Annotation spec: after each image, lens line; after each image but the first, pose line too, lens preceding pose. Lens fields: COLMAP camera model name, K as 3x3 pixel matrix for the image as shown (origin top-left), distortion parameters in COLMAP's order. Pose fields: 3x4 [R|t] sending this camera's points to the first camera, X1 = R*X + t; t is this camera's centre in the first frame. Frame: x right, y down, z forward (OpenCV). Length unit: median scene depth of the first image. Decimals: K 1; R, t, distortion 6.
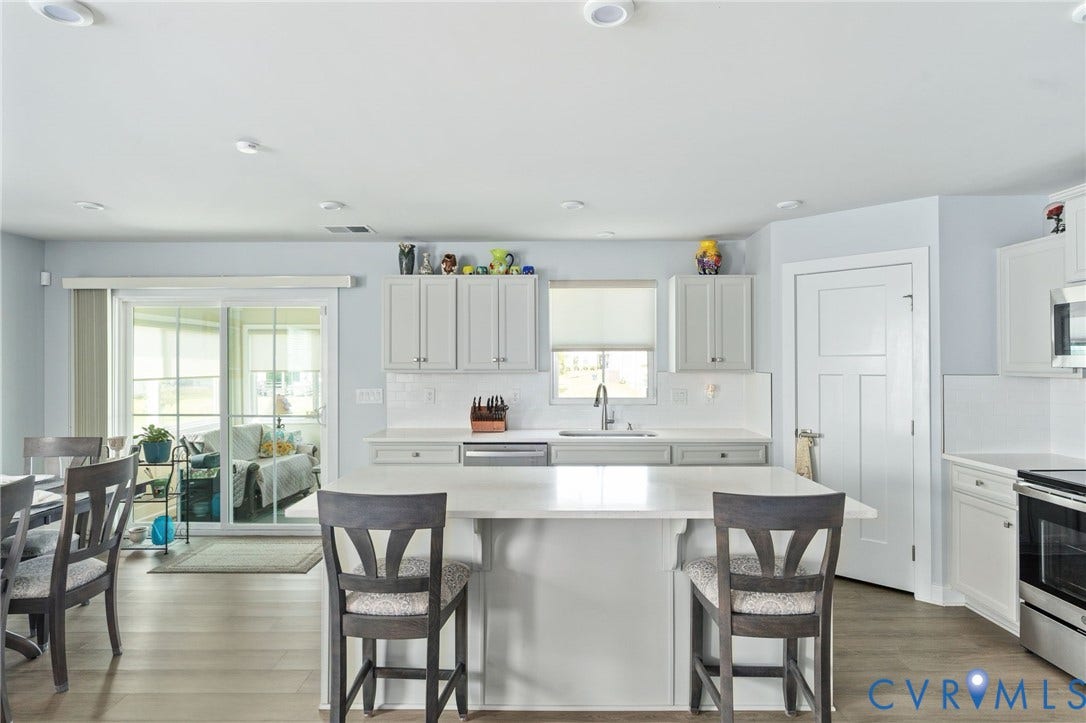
lens RADIAL K [[602.2, 0, 543.0], [0, 602.2, 361.5], [0, 0, 1]] dist [-0.001729, -0.001252]
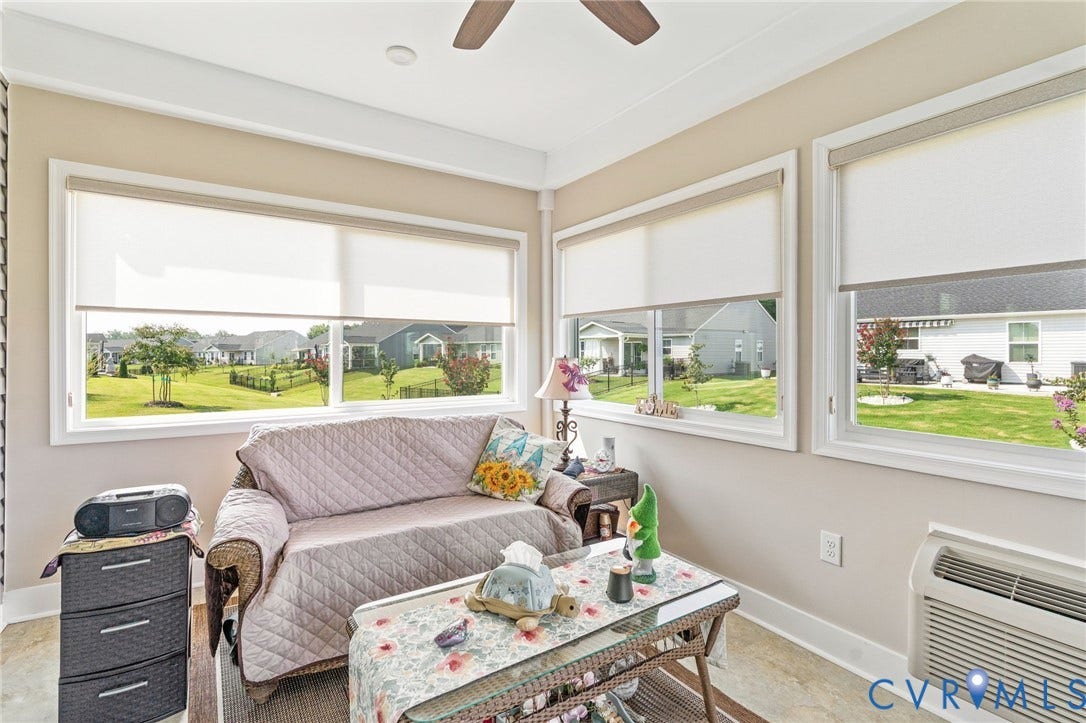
lens RADIAL K [[494.9, 0, 524.8], [0, 494.9, 359.5], [0, 0, 1]] dist [-0.000131, -0.000063]
pose [[0.536946, 0.005877, -0.843596, -0.217955], [0.002457, 0.999961, 0.008530, 0.088677], [0.843613, -0.006653, 0.536911, 1.247916]]
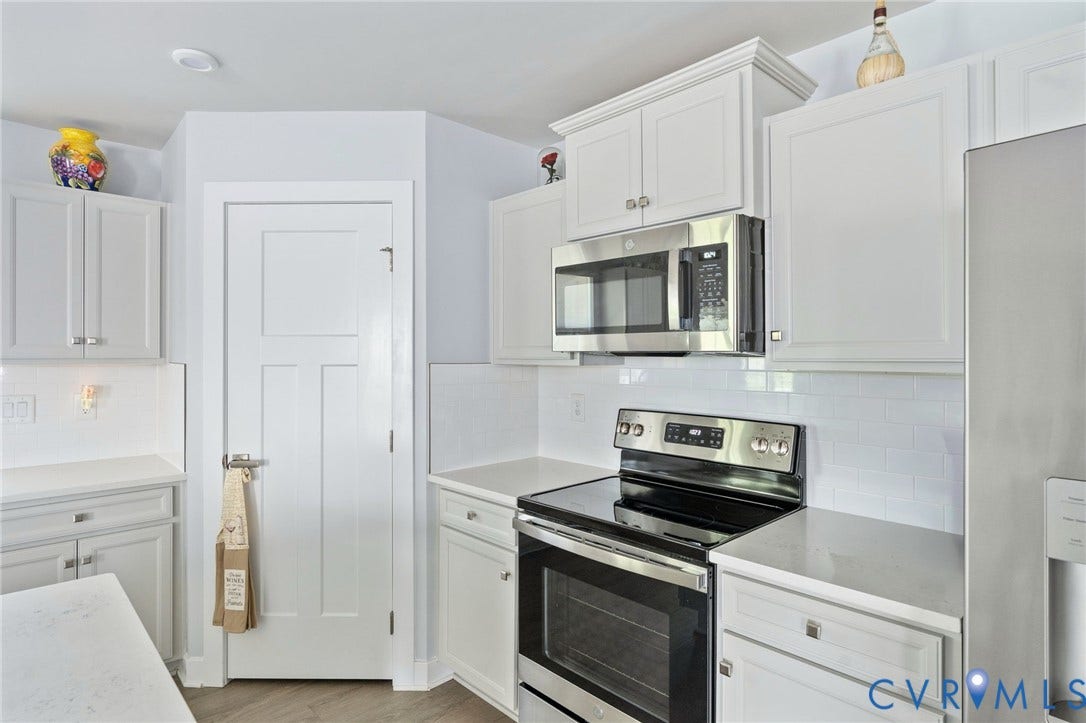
lens RADIAL K [[579.4, 0, 543.2], [0, 579.4, 347.0], [0, 0, 1]] dist [0.000067, -0.000110]
pose [[0.718757, 0.011063, 0.695173, 0.220432], [-0.002493, 0.999908, -0.013335, 0.008861], [-0.695257, 0.007852, 0.718719, 0.319665]]
